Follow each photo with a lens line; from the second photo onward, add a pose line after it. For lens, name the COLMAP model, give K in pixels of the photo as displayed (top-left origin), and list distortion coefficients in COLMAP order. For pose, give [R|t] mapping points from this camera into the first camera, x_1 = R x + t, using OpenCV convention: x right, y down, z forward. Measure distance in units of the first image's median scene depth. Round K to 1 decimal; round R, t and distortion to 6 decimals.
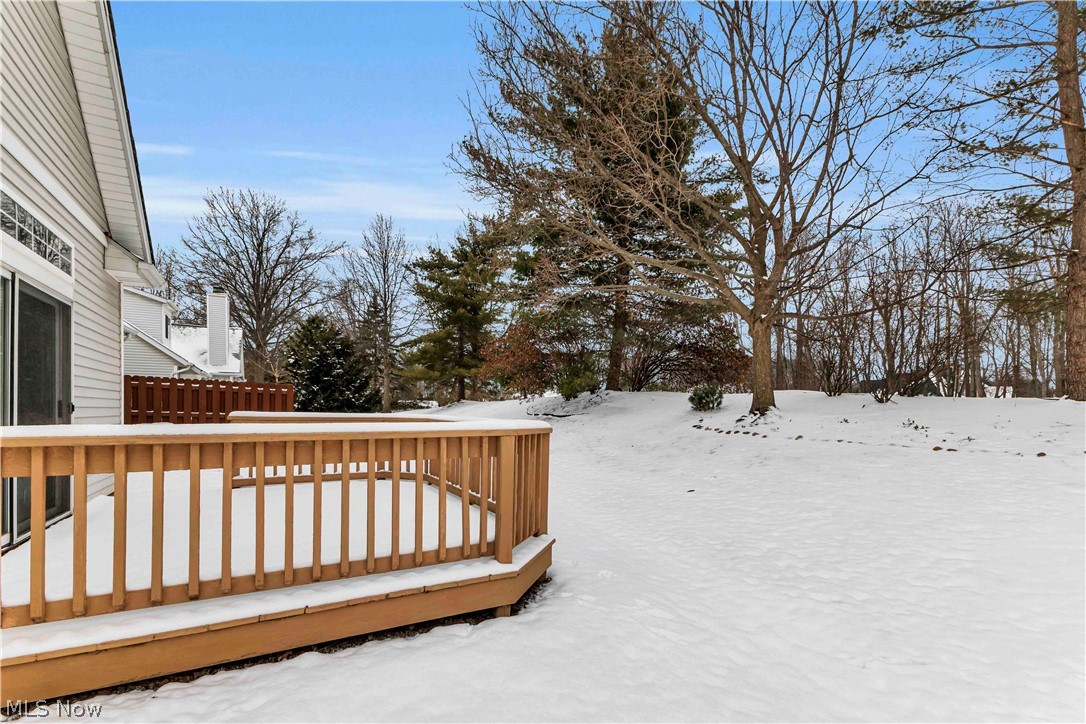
lens RADIAL K [[495.7, 0, 543.2], [0, 495.7, 413.2], [0, 0, 1]] dist [0.001795, 0.000286]
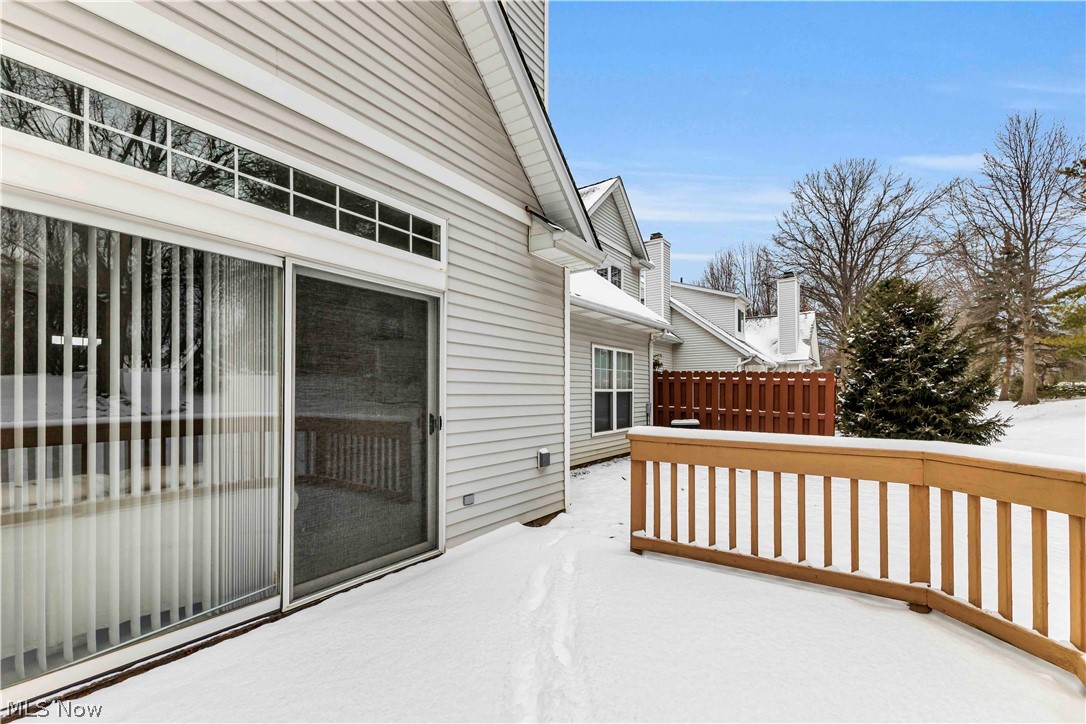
lens RADIAL K [[489.7, 0, 544.8], [0, 489.7, 394.3], [0, 0, 1]] dist [0.002152, 0.000115]
pose [[0.454620, -0.011011, -0.890618, -0.022309], [0.002662, 0.999936, -0.011003, -0.006873], [0.890682, 0.002631, 0.454620, 0.111780]]
